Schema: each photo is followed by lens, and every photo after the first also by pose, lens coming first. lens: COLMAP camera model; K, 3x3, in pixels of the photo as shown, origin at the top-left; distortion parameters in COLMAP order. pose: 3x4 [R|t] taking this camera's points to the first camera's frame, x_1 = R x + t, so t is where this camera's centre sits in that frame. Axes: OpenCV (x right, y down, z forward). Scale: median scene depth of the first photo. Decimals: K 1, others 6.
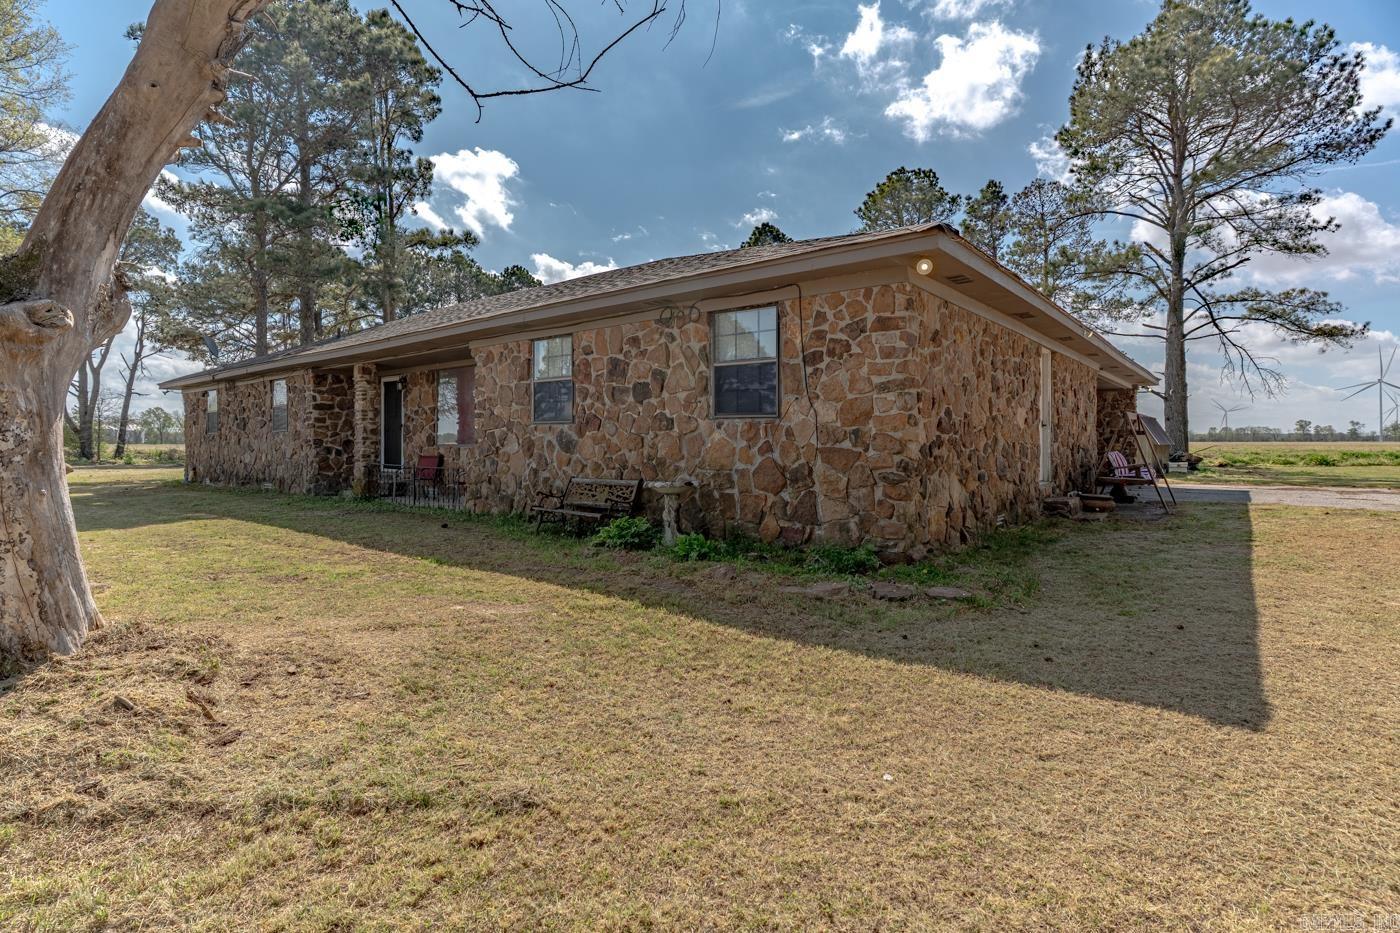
lens RADIAL K [[667.0, 0, 699.4], [0, 667.0, 432.1], [0, 0, 1]] dist [0.000592, 0.003559]
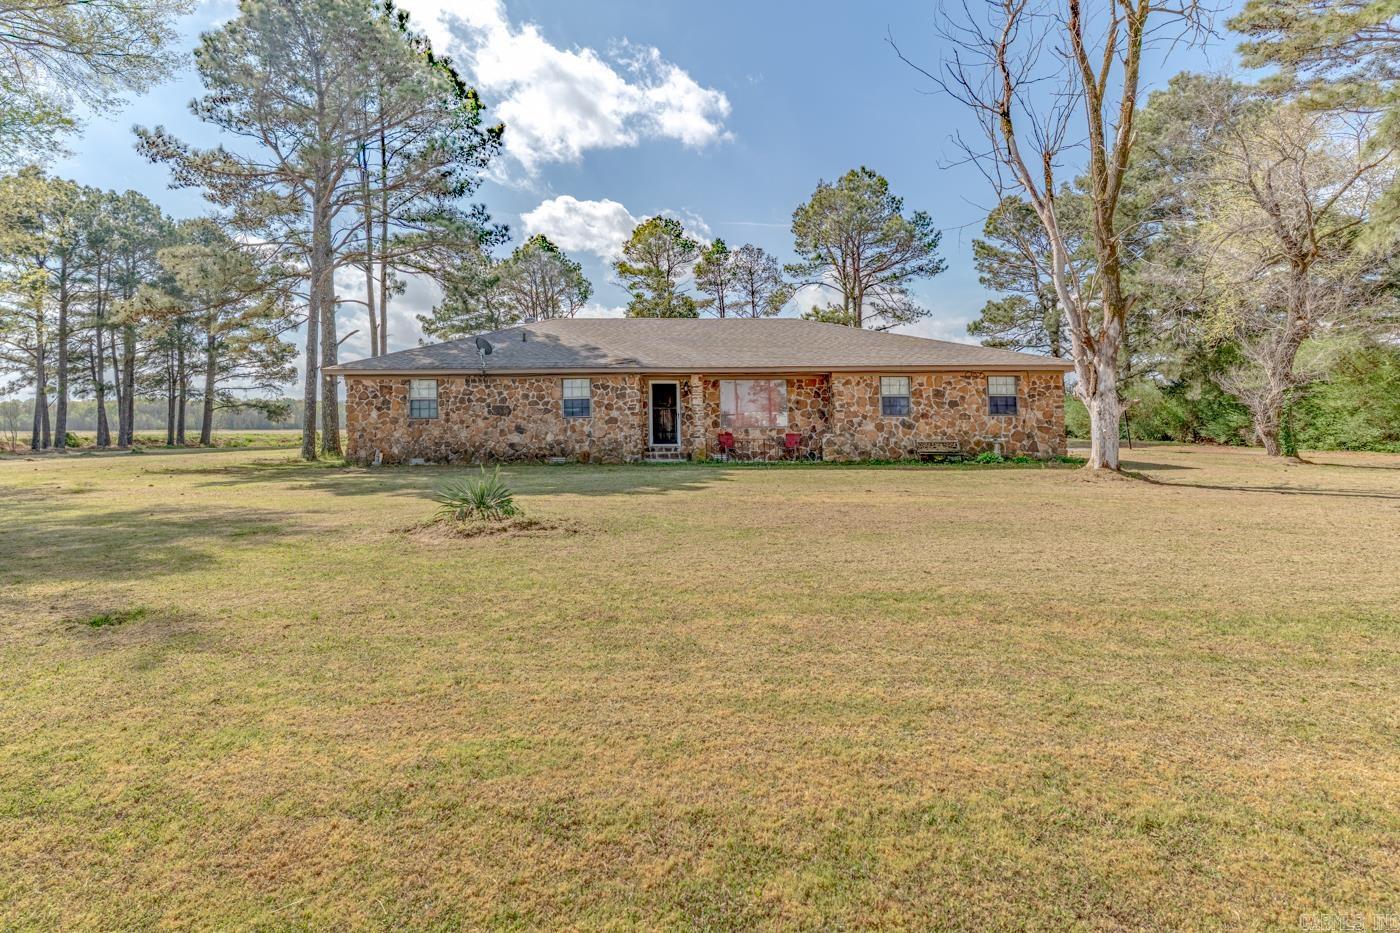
lens RADIAL K [[667.0, 0, 675.9], [0, 667.0, 372.5], [0, 0, 1]] dist [0.000592, 0.003559]
pose [[0.787731, 0.039031, 0.614782, -2.580103], [-0.005680, 0.998409, -0.056108, -0.034752], [-0.615993, 0.040706, 0.786699, -0.333685]]
